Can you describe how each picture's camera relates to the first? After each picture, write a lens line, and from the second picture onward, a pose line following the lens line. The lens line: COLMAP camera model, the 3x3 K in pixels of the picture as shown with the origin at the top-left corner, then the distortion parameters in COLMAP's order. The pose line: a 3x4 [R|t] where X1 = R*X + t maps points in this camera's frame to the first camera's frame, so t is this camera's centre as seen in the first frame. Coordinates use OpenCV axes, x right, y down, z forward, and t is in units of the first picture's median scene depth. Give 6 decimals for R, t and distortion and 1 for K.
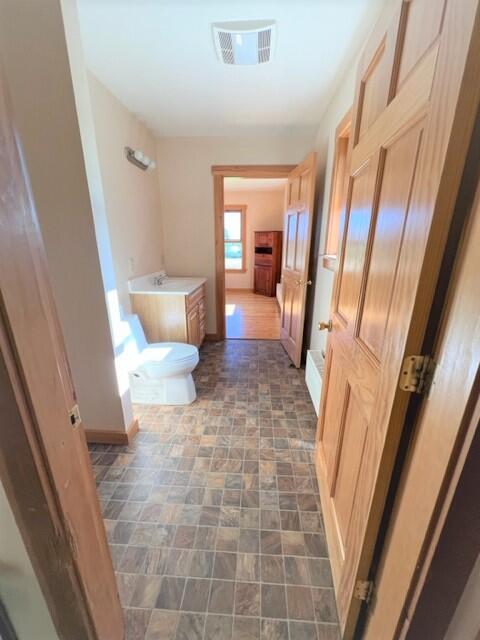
lens RADIAL K [[257.8, 0, 243.0], [0, 257.8, 320.0], [0, 0, 1]] dist [-0.006530, 0.000446]
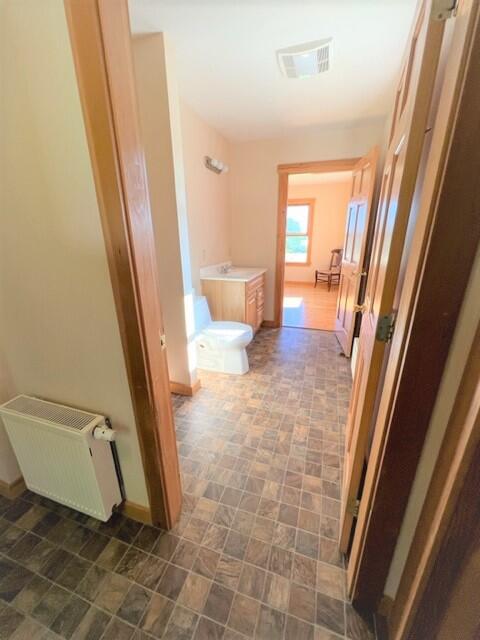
lens RADIAL K [[257.8, 0, 241.5], [0, 257.8, 319.4], [0, 0, 1]] dist [-0.006530, 0.000446]
pose [[0.964979, 0.068400, -0.253252, 0.072500], [-0.063812, 0.997615, 0.026294, 0.047922], [0.254446, -0.009213, 0.967043, -0.140786]]
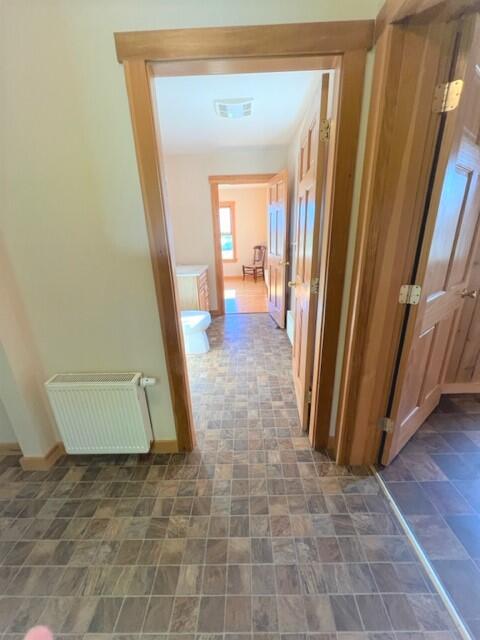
lens RADIAL K [[257.8, 0, 243.6], [0, 257.8, 318.1], [0, 0, 1]] dist [-0.006530, 0.000446]
pose [[0.998001, -0.051428, 0.036719, -0.045717], [0.050563, 0.998430, 0.024110, 0.120199], [-0.037901, -0.022205, 0.999035, -0.434654]]
